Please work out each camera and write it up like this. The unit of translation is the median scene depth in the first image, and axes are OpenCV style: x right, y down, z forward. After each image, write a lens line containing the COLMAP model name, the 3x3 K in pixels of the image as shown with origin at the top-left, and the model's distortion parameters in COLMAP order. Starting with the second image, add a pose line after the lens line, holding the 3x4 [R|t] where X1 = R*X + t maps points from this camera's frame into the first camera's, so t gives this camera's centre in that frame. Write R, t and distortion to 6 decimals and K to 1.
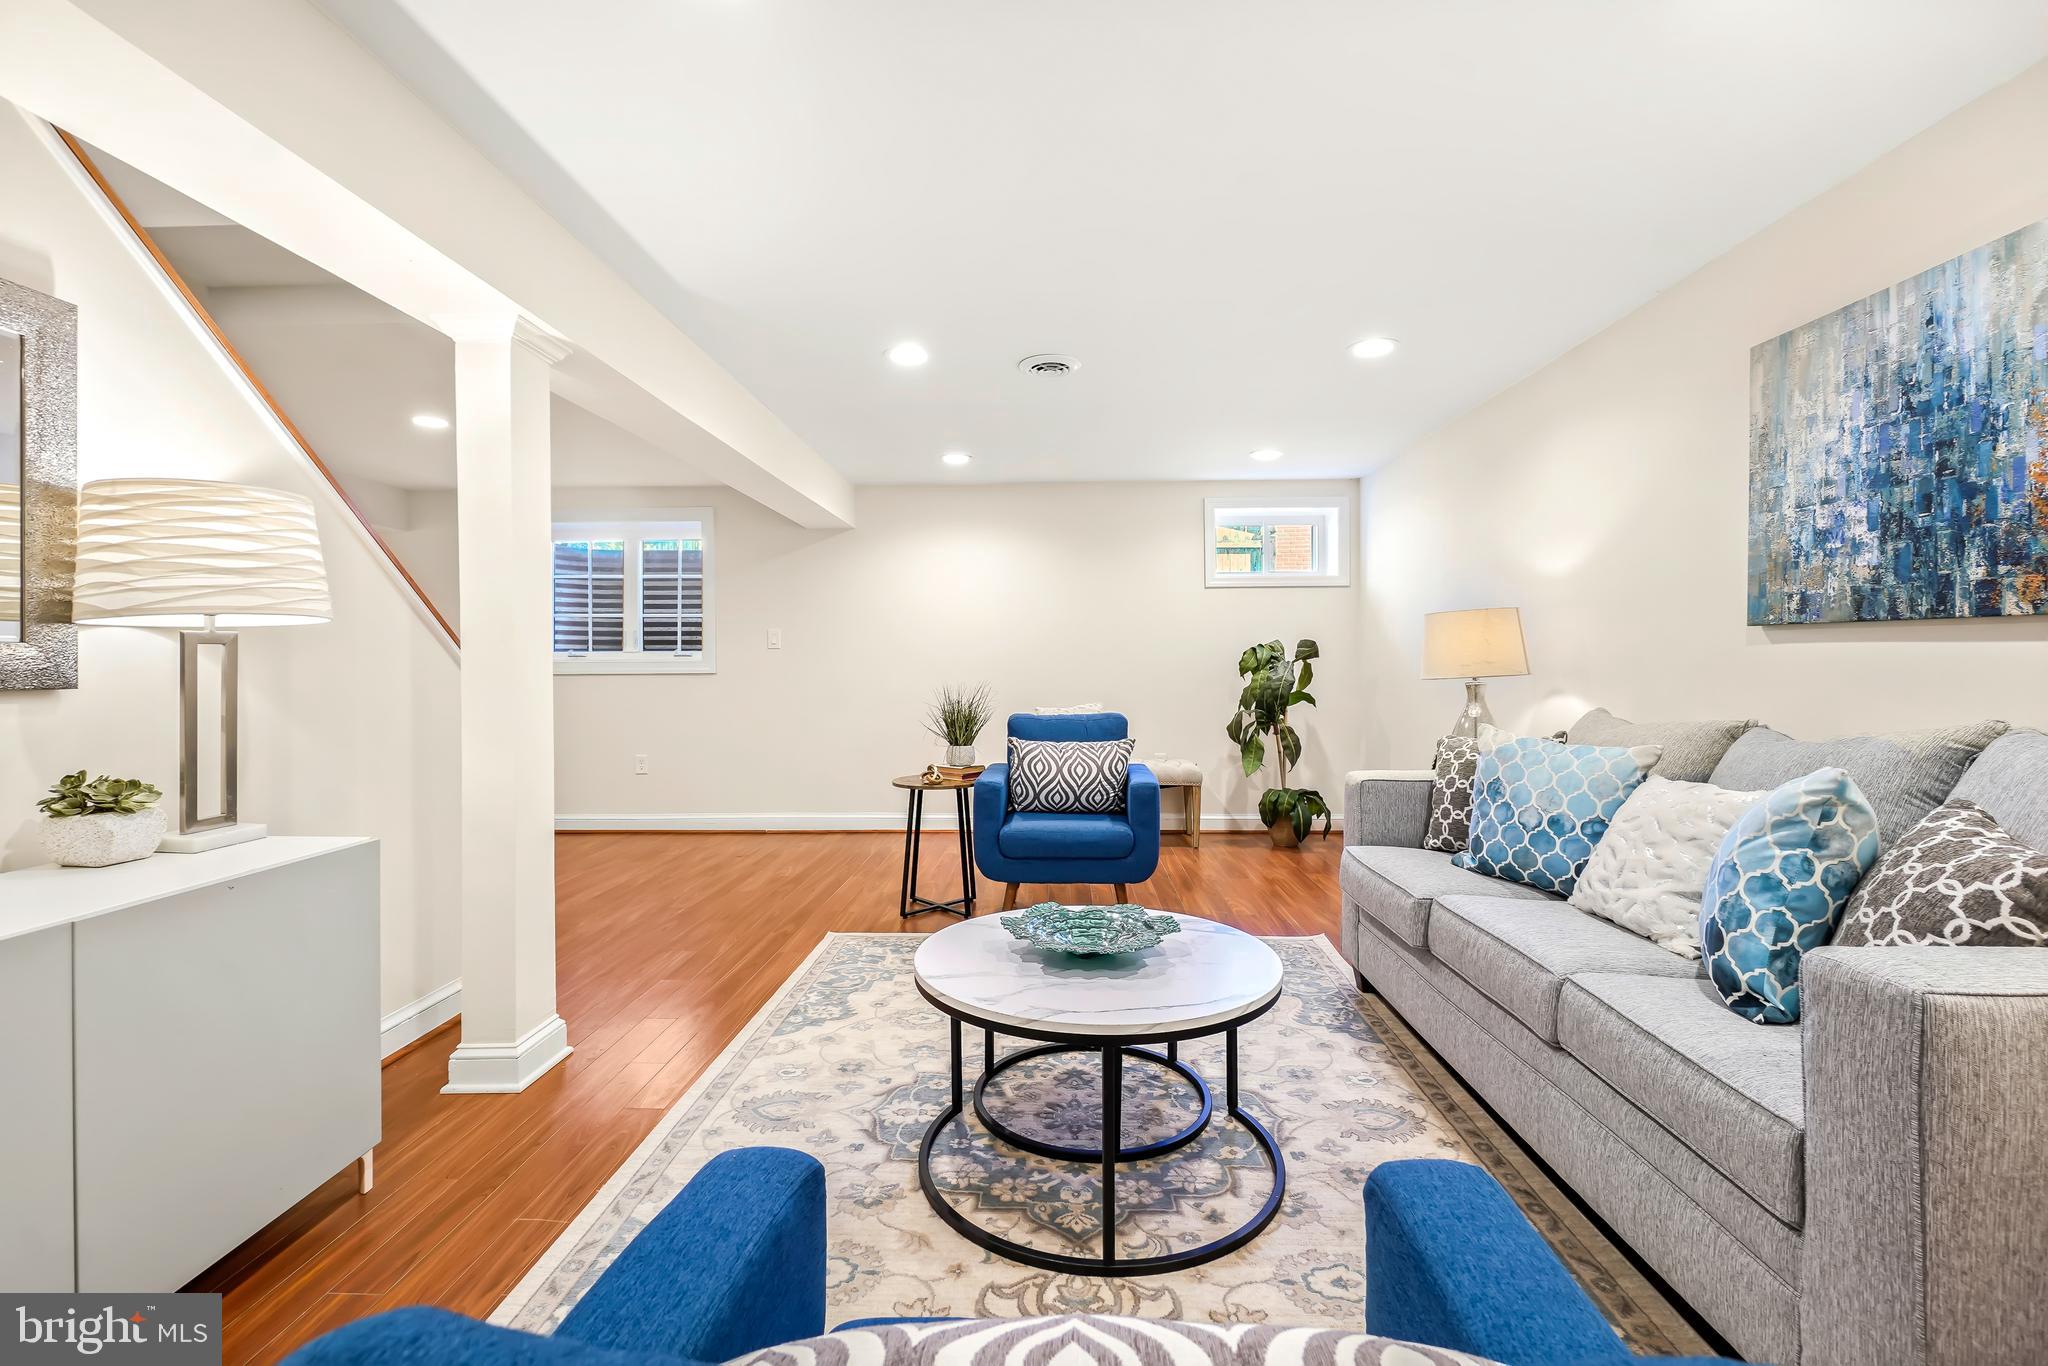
lens RADIAL K [[930.6, 0, 1025.0], [0, 930.6, 663.3], [0, 0, 1]] dist [0.002127, -0.000100]
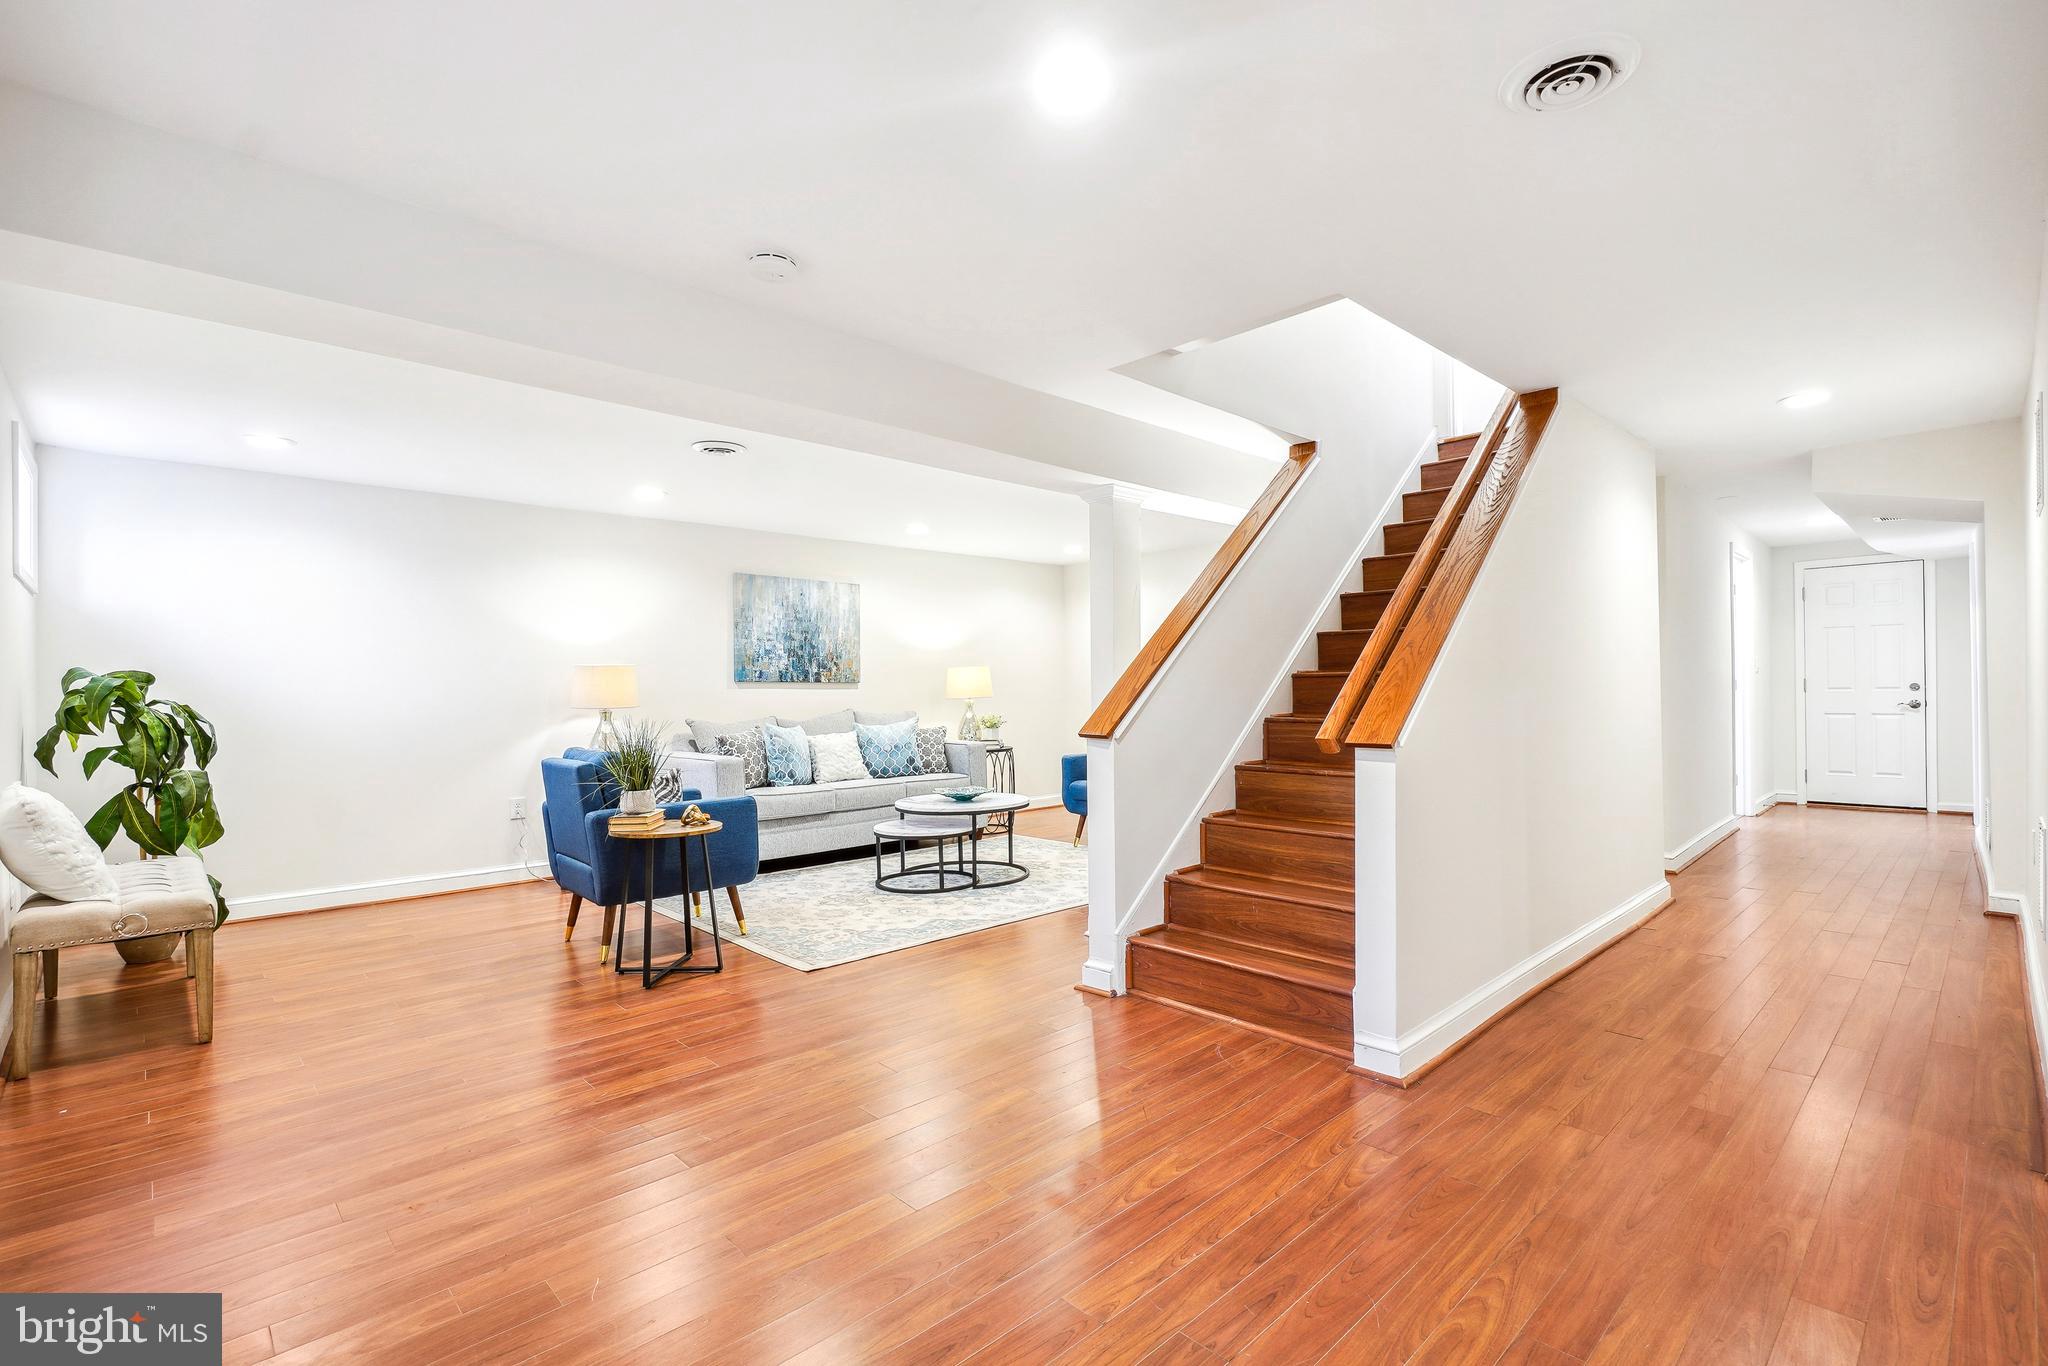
lens RADIAL K [[930.6, 0, 1027.9], [0, 930.6, 683.6], [0, 0, 1]] dist [0.002127, -0.000100]
pose [[-0.710278, 0.007133, 0.703885, -1.887571], [0.007430, 0.999969, -0.002636, -0.025764], [-0.703882, 0.003357, -0.710309, 2.676539]]
